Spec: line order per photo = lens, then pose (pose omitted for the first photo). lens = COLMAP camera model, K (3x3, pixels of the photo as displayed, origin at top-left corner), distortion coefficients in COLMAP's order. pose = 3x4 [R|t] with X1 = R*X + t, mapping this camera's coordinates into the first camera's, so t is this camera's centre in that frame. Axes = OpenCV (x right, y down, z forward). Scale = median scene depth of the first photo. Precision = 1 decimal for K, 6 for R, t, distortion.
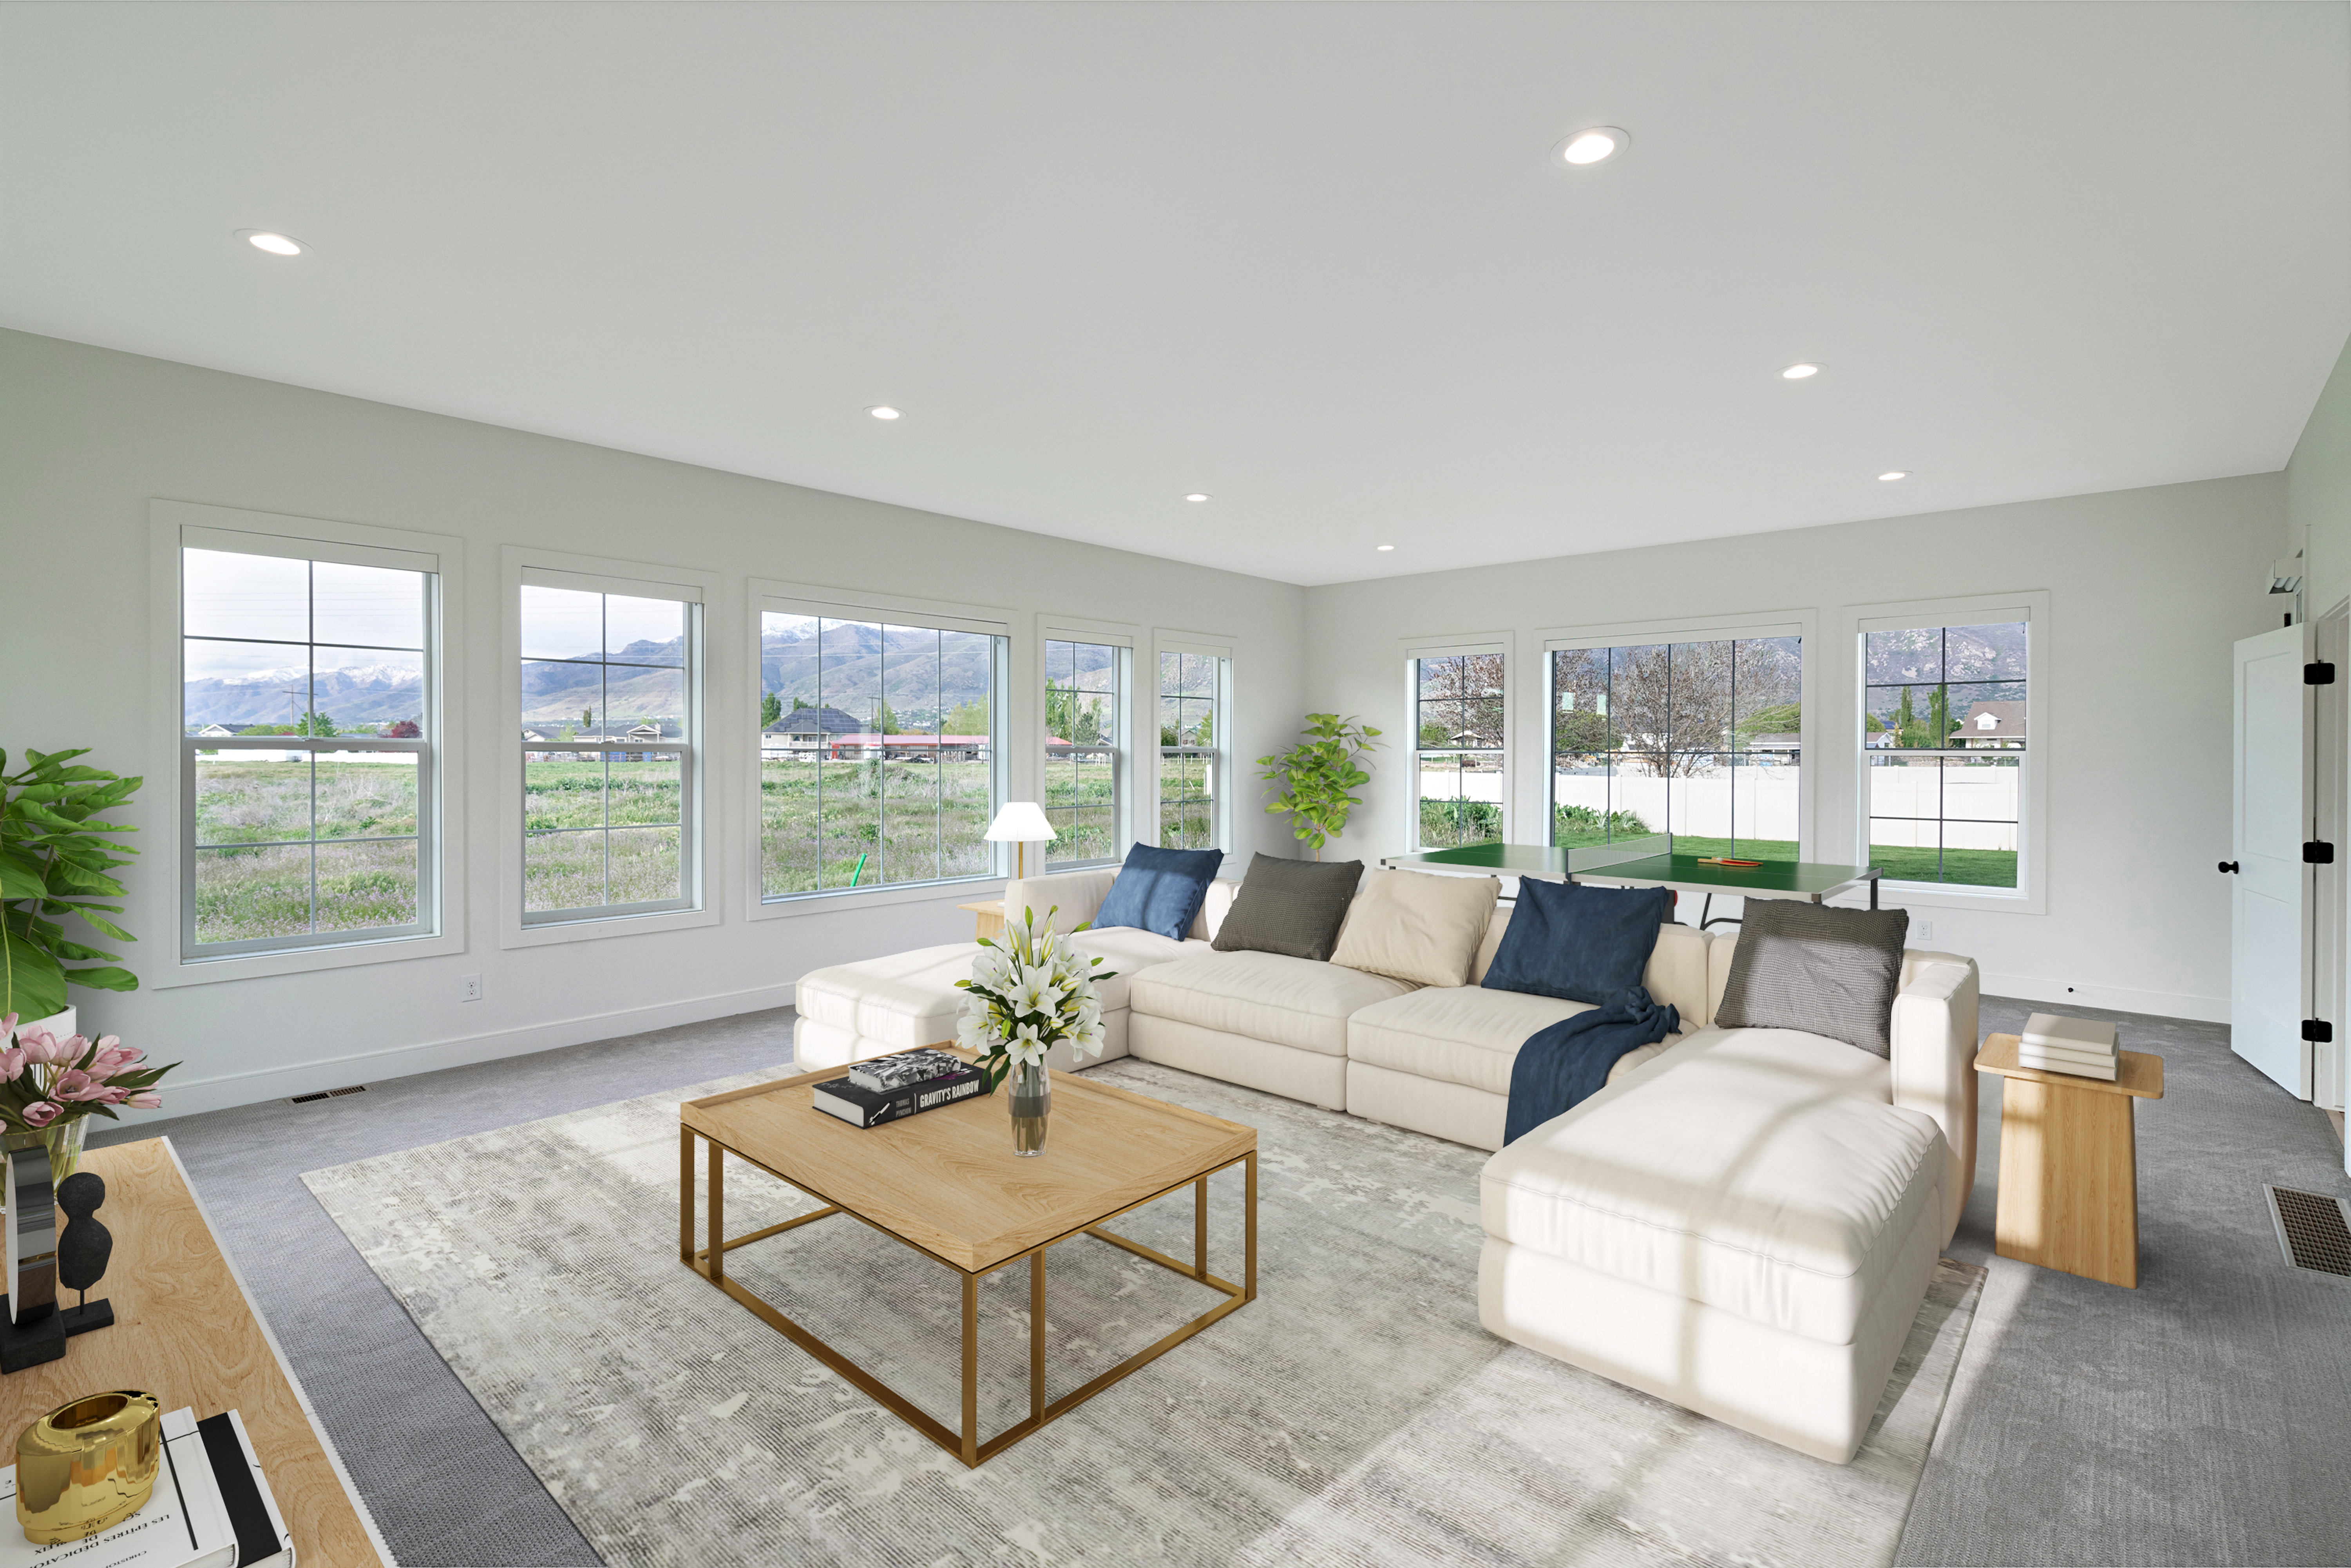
lens RADIAL K [[1082.5, 0, 1168.0], [0, 1082.5, 771.2], [0, 0, 1]] dist [-0.009104, 0.002383]
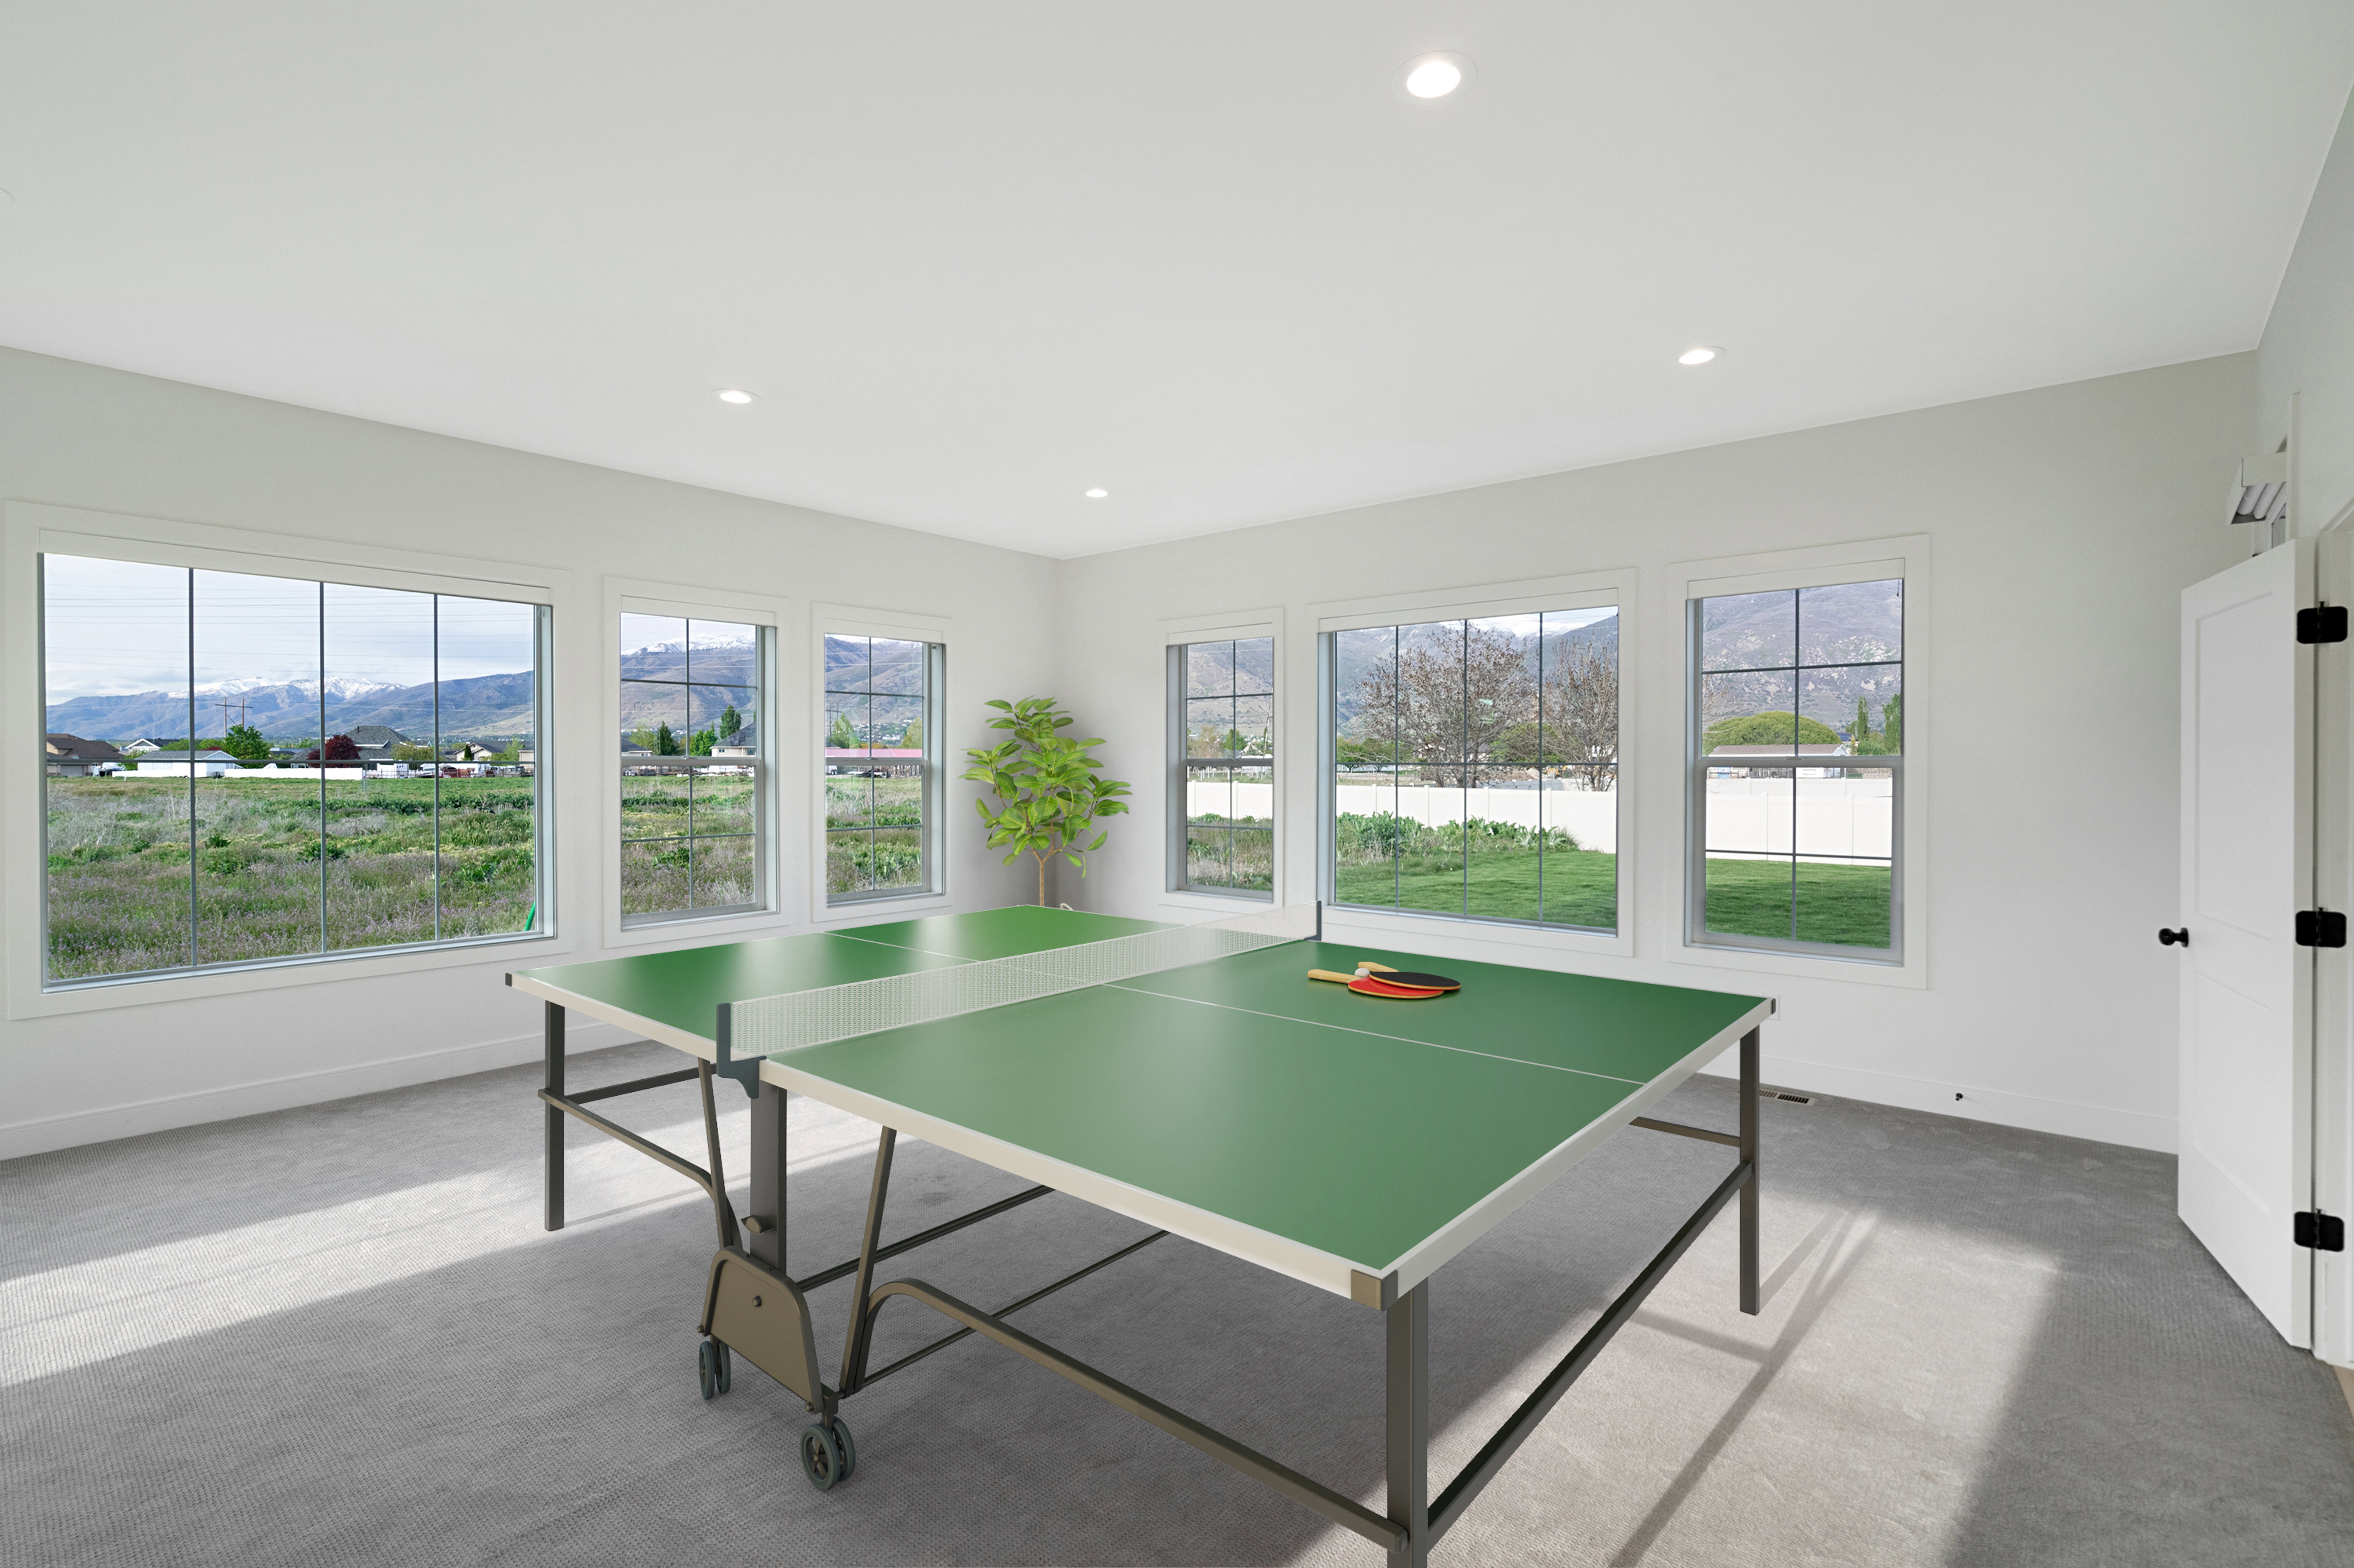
lens RADIAL K [[1083.9, 0, 1183.4], [0, 1083.9, 784.0], [0, 0, 1]] dist [-0.009104, 0.002383]
pose [[0.999410, -0.002386, 0.034250, 0.207322], [0.002408, 0.999997, -0.000605, -0.002212], [-0.034248, 0.000687, 0.999413, 0.209593]]
